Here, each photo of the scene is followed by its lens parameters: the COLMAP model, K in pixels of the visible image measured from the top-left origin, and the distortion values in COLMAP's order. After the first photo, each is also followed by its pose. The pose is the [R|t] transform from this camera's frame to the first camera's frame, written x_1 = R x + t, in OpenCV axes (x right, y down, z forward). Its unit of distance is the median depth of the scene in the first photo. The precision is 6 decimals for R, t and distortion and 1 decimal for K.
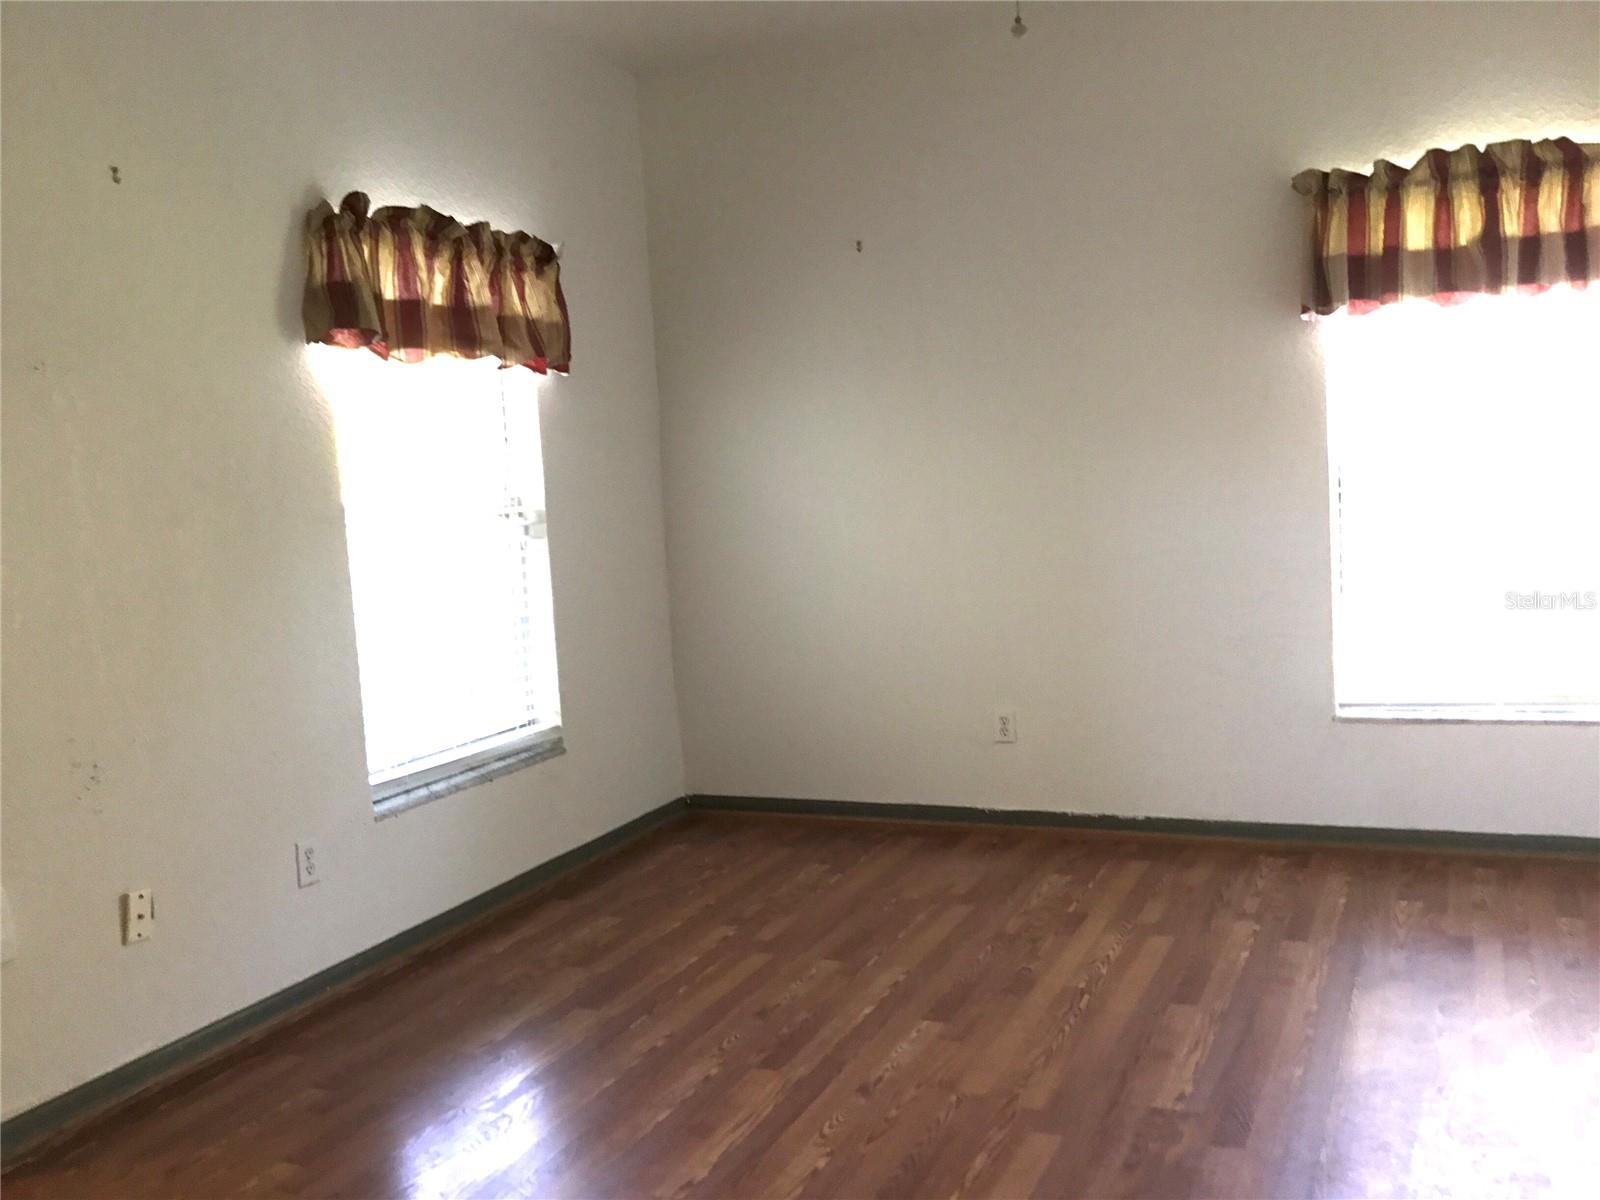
lens RADIAL K [[1482.0, 0, 800.0], [0, 1482.0, 600.0], [0, 0, 1]] dist [0.182645, -0.292986]
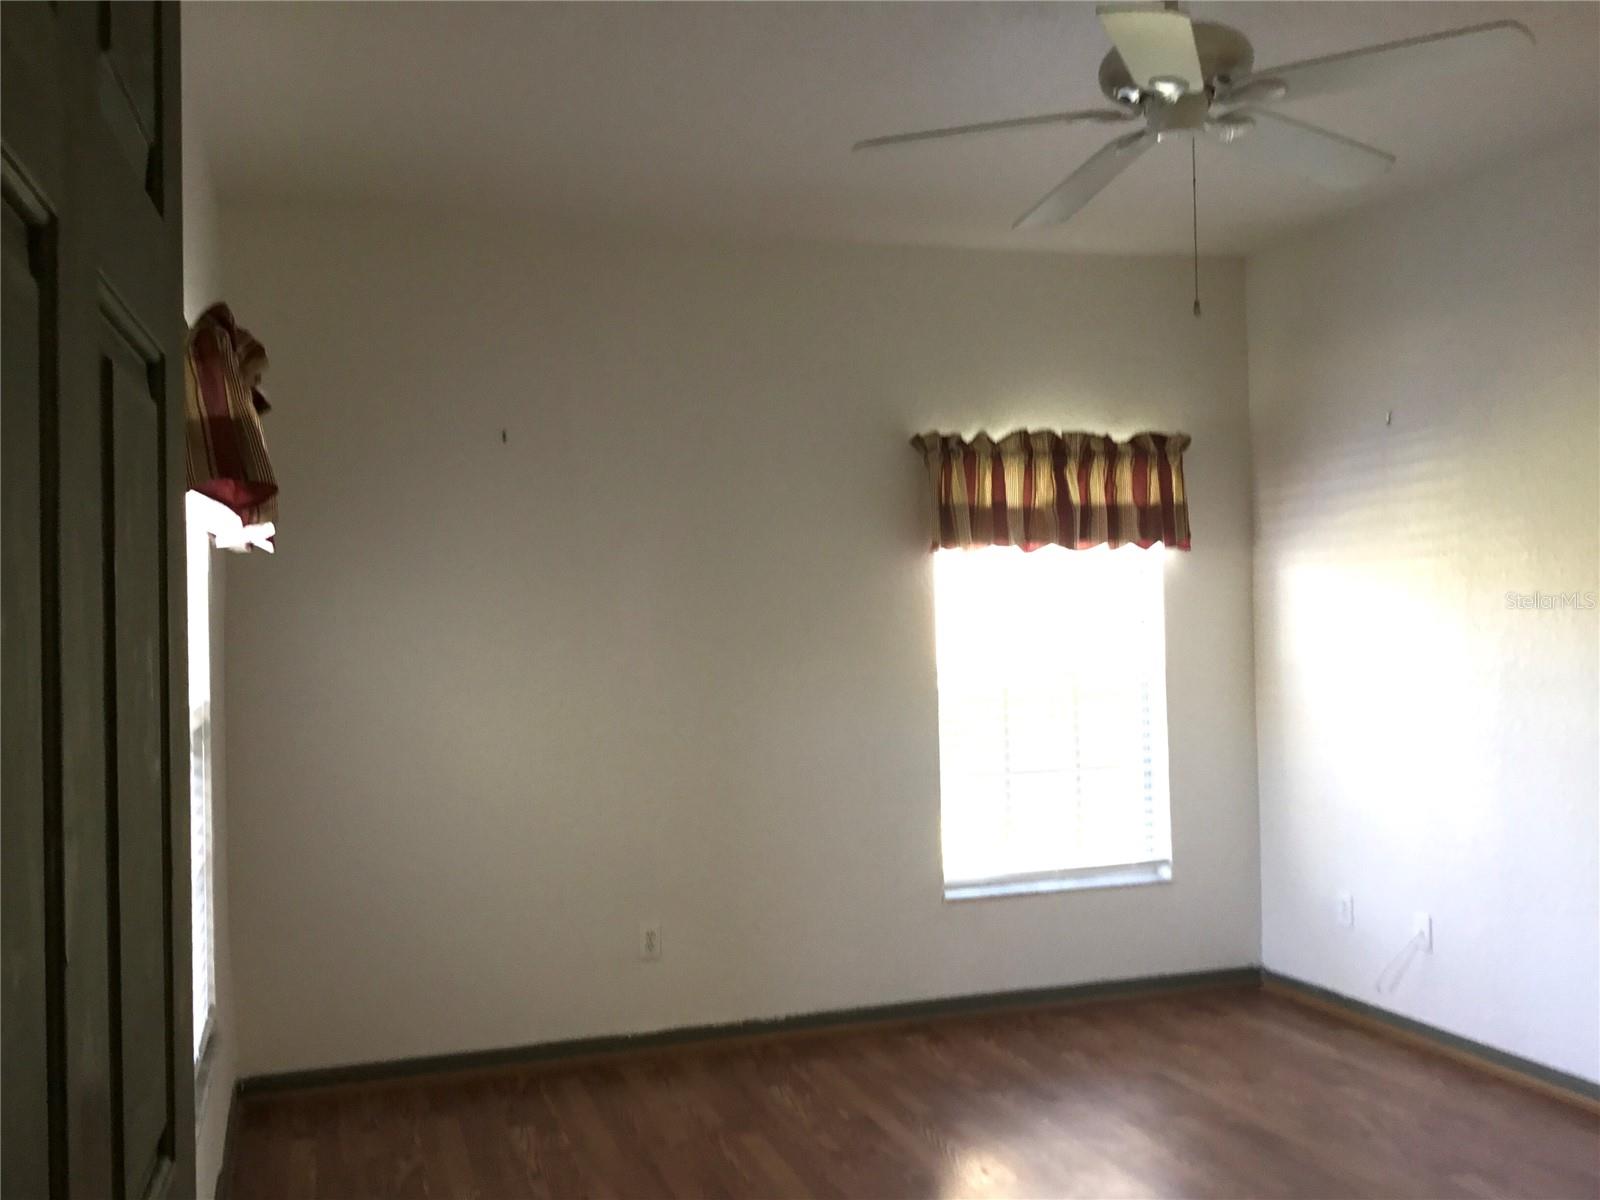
lens RADIAL K [[1482.0, 0, 800.0], [0, 1482.0, 600.0], [0, 0, 1]] dist [0.182645, -0.292986]
pose [[0.741432, 0.050731, 0.669108, -0.522896], [0.043516, 0.991404, -0.123387, -0.012313], [-0.669616, 0.120599, 0.732851, 0.231724]]
